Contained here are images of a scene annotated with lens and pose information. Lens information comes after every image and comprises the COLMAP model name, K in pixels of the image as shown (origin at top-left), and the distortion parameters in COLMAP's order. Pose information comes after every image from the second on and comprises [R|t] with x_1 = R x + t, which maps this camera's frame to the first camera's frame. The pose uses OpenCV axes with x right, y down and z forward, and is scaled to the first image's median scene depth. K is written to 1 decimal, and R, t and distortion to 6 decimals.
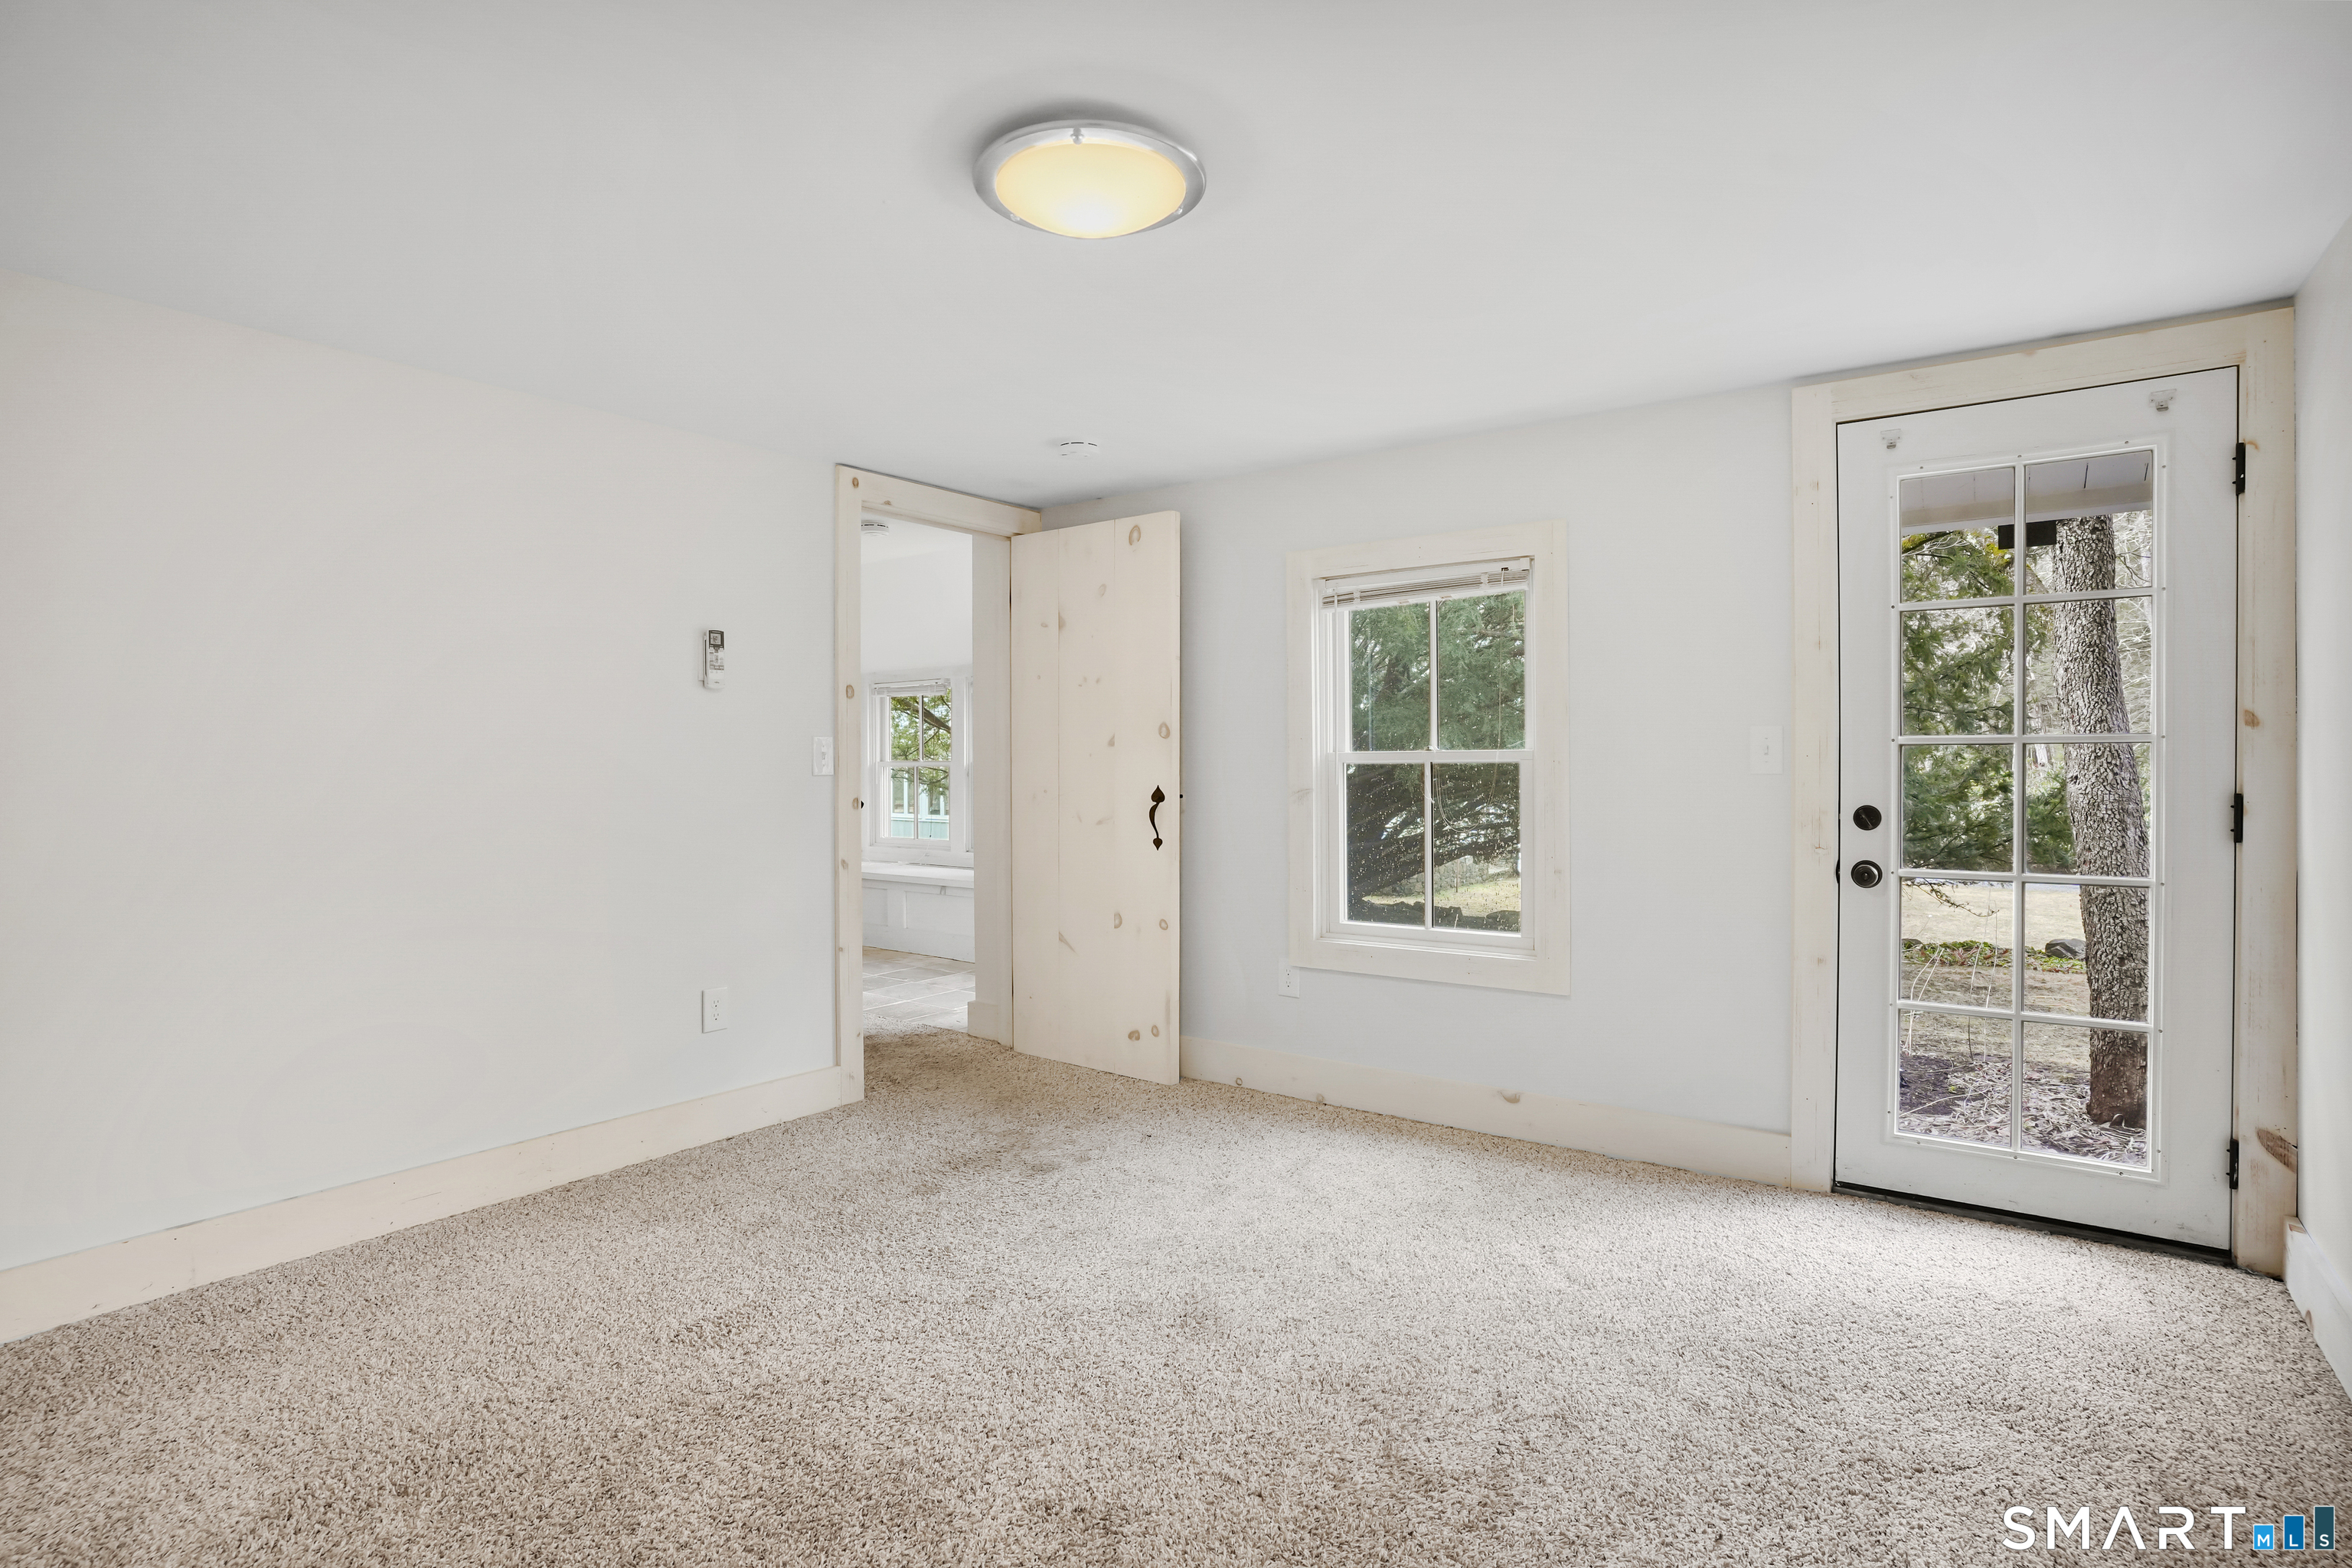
lens RADIAL K [[1151.9, 0, 1185.2], [0, 1151.9, 766.6], [0, 0, 1]] dist [-0.057815, 0.022617]
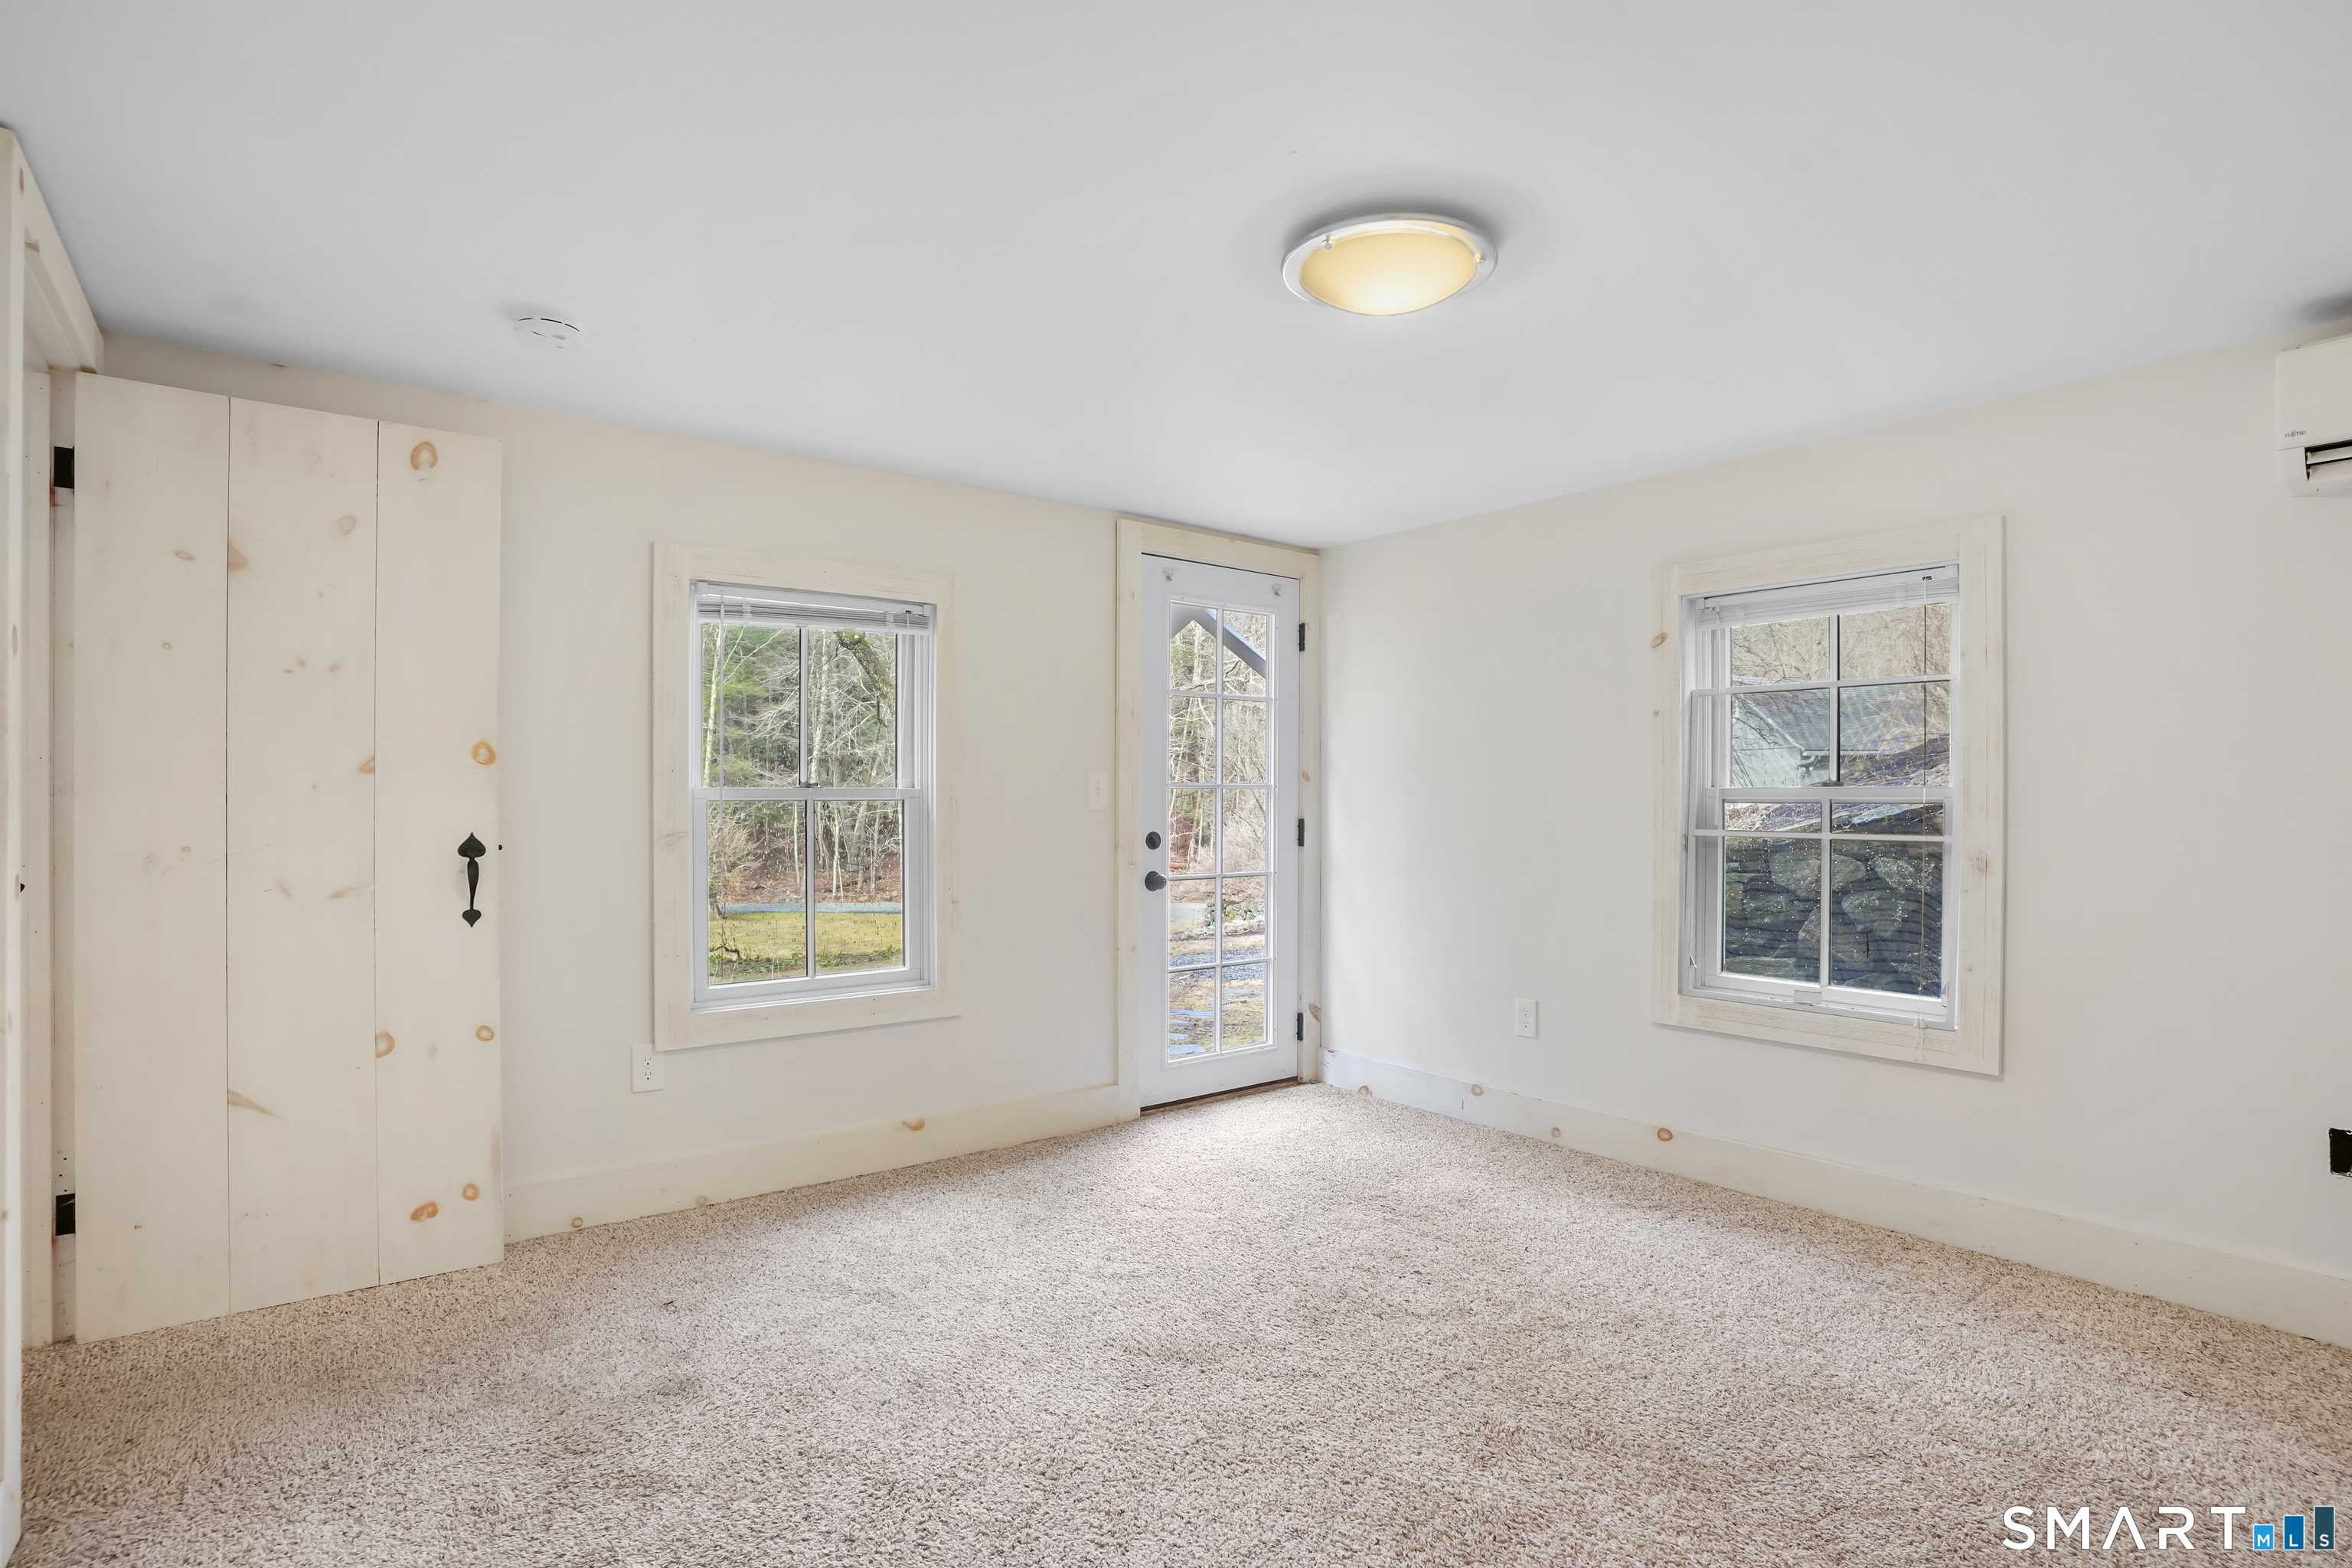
lens RADIAL K [[1151.9, 0, 1171.2], [0, 1151.9, 803.2], [0, 0, 1]] dist [-0.057815, 0.022617]
pose [[0.294487, 0.002746, 0.955652, -0.718642], [0.005249, 0.999976, -0.004491, 0.005250], [-0.955641, 0.006338, 0.294465, 0.536424]]
